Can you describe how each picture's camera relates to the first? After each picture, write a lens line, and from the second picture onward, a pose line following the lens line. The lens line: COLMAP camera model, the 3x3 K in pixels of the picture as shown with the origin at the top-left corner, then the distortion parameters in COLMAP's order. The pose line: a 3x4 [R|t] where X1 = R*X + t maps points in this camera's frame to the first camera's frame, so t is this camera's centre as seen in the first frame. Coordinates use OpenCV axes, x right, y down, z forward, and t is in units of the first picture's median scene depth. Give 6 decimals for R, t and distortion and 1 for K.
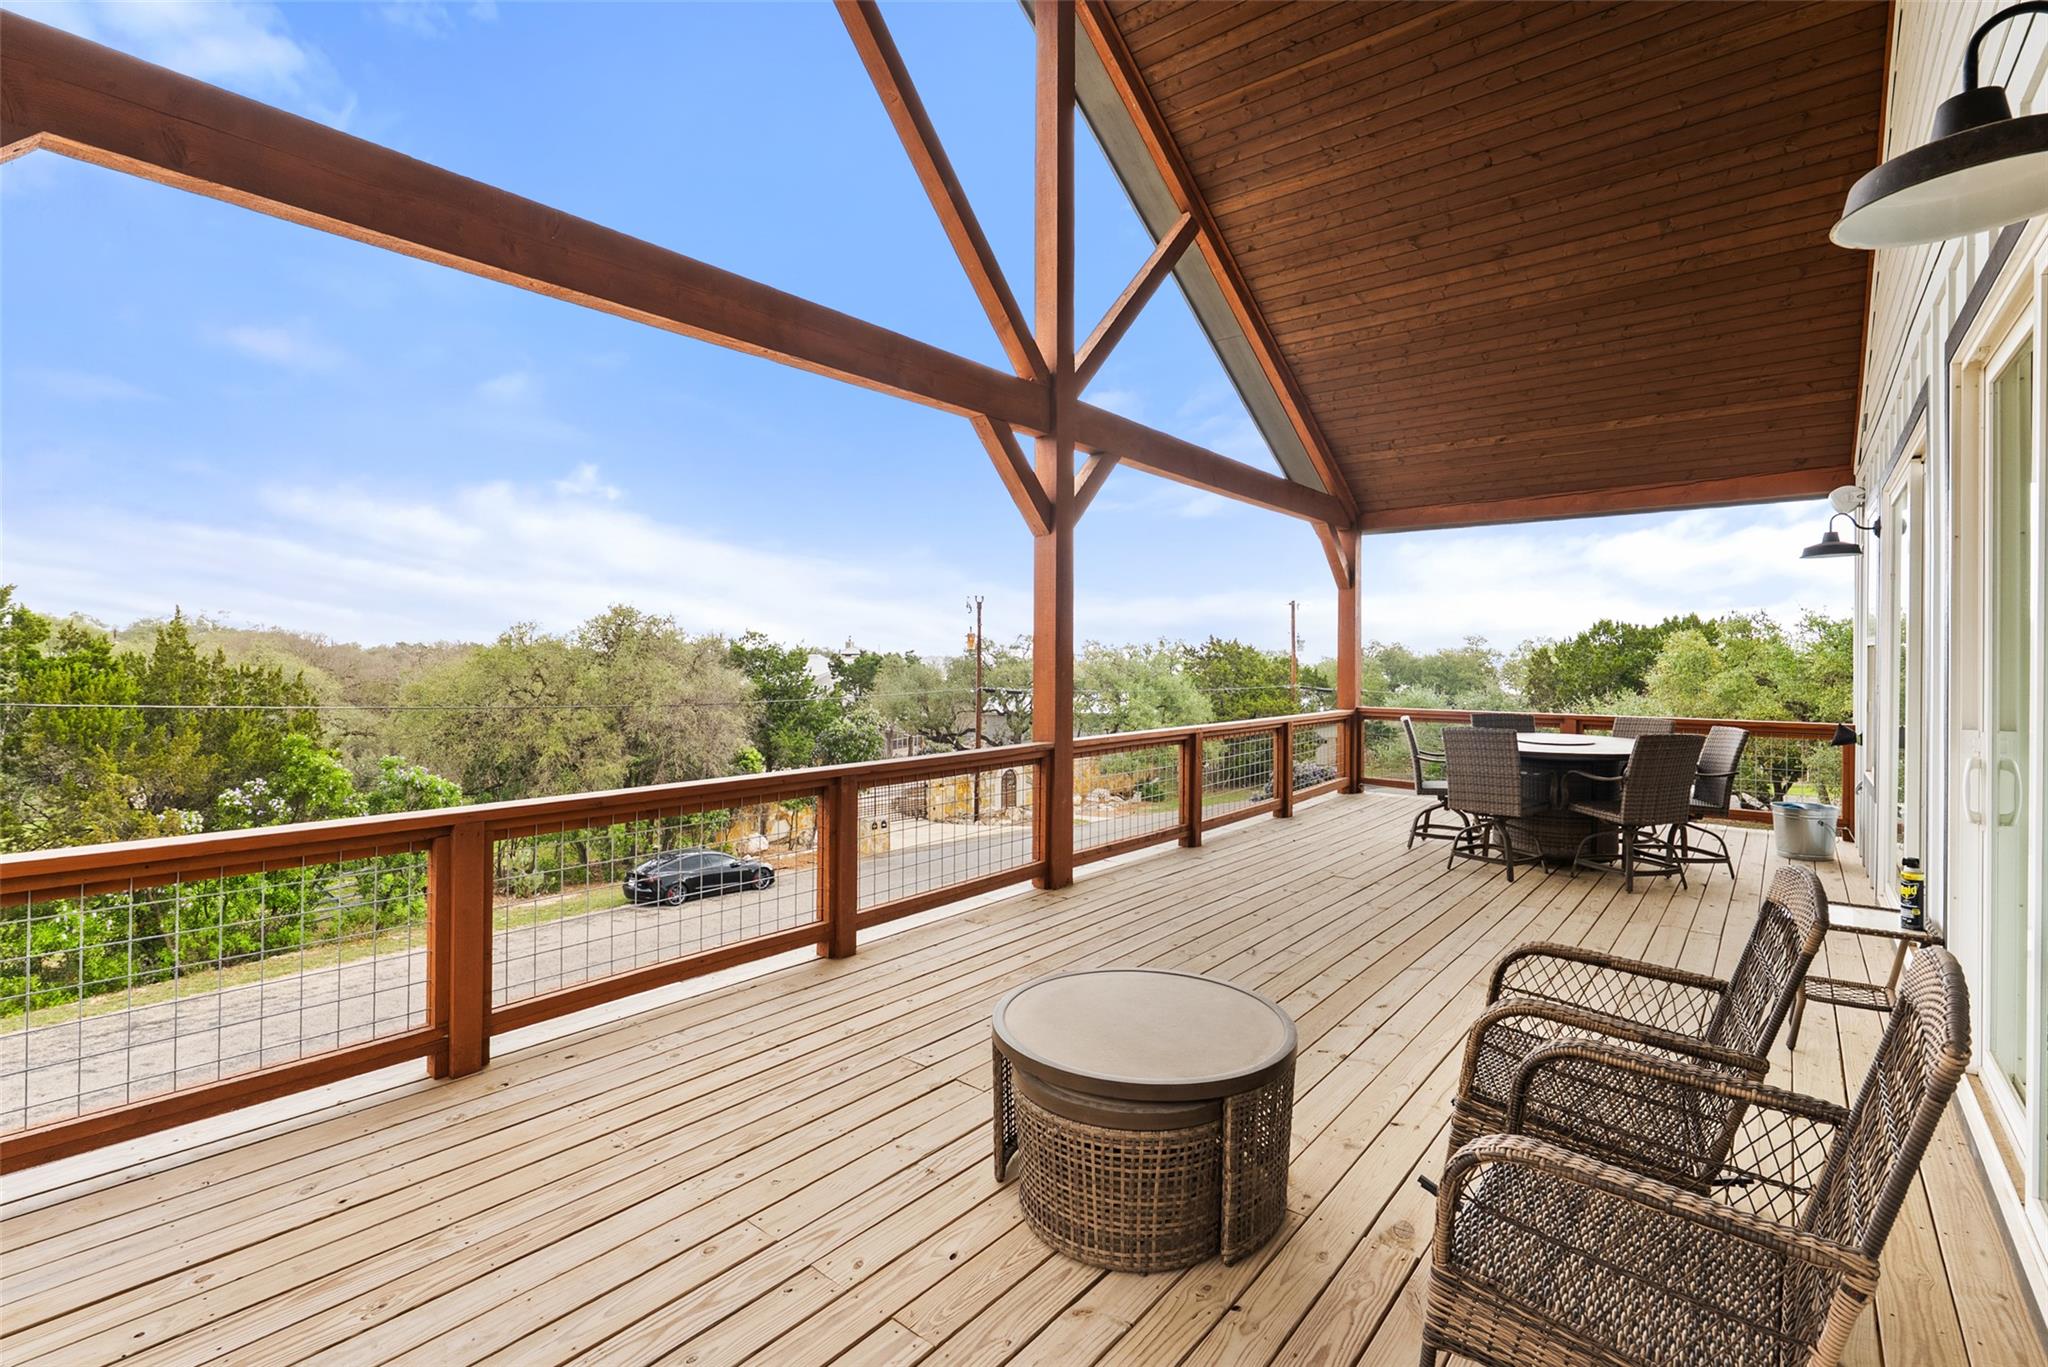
lens RADIAL K [[916.3, 0, 985.8], [0, 916.3, 673.6], [0, 0, 1]] dist [-0.018858, -0.000093]
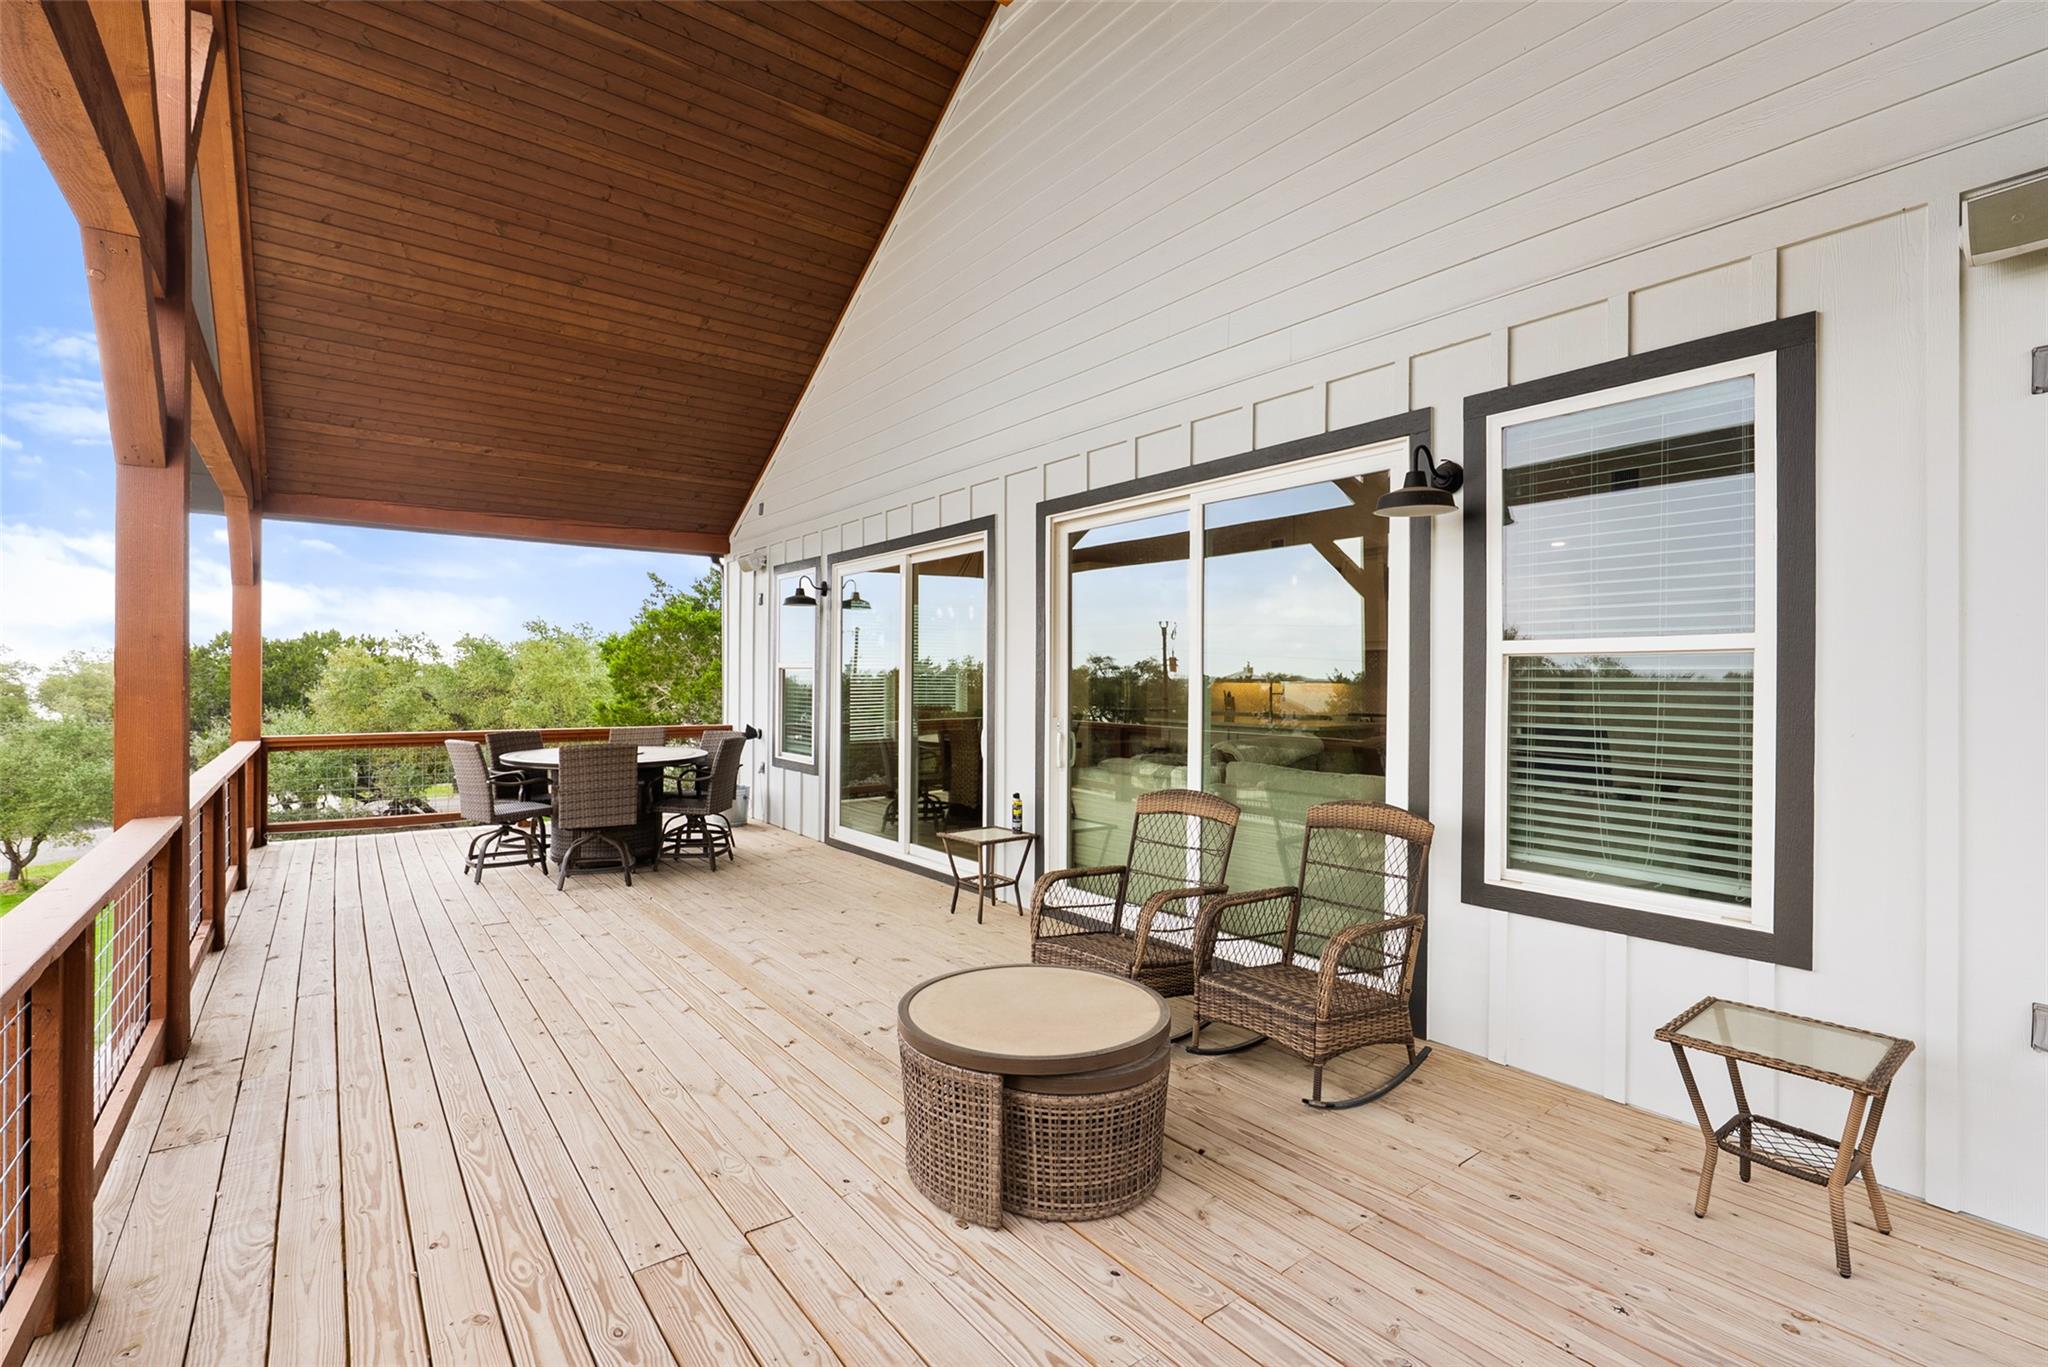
lens RADIAL K [[931.0, 0, 1017.5], [0, 931.0, 683.7], [0, 0, 1]] dist [-0.002444, 0.000040]
pose [[0.214727, -0.004860, 0.976662, -0.318935], [0.010793, 0.999938, 0.002603, -0.005131], [-0.976614, 0.009982, 0.214767, 0.263981]]
